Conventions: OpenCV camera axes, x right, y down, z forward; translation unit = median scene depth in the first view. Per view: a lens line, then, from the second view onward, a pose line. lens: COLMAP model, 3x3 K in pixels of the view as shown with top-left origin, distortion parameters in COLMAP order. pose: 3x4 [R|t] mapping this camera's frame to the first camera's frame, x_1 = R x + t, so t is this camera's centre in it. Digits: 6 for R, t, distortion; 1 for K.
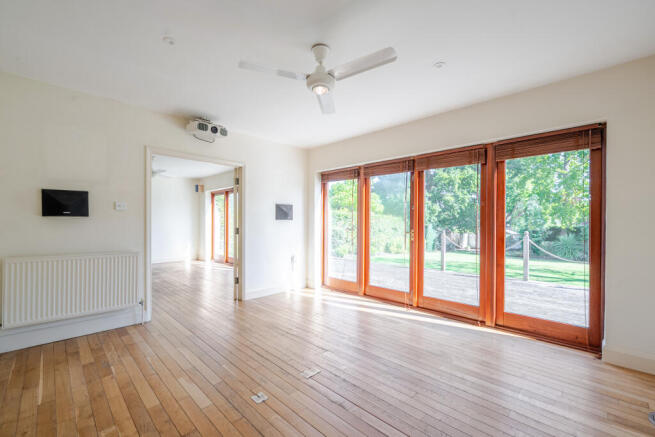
lens RADIAL K [[267.3, 0, 324.4], [0, 267.3, 220.1], [0, 0, 1]] dist [-0.001702, -0.000243]
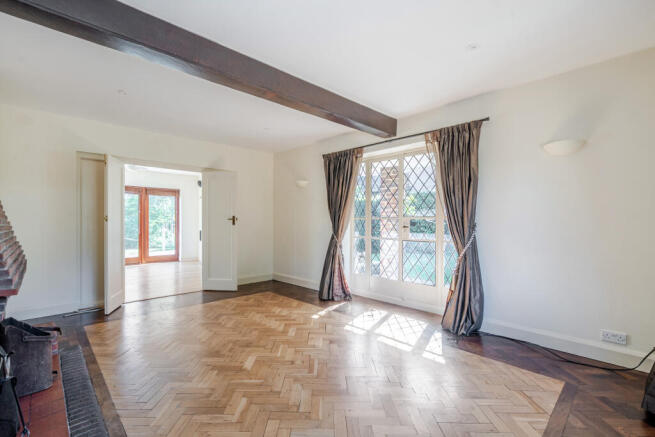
lens RADIAL K [[292.0, 0, 324.3], [0, 292.0, 220.2], [0, 0, 1]] dist [0.001756, 0.000209]
pose [[0.033254, -0.003915, 0.999439, -1.996752], [-0.003990, 0.999984, 0.004050, -0.009829], [-0.999439, -0.004122, 0.033238, -0.728916]]
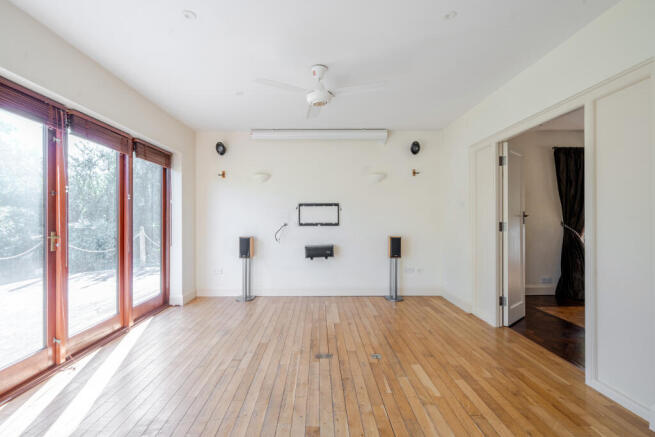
lens RADIAL K [[312.8, 0, 327.5], [0, 312.8, 218.5], [0, 0, 1]] dist [-0.000045, -0.000023]
pose [[-0.716580, -0.000015, 0.697505, -0.670237], [-0.005302, 0.999971, -0.005426, 0.015261], [-0.697485, -0.007587, -0.716559, 1.344047]]
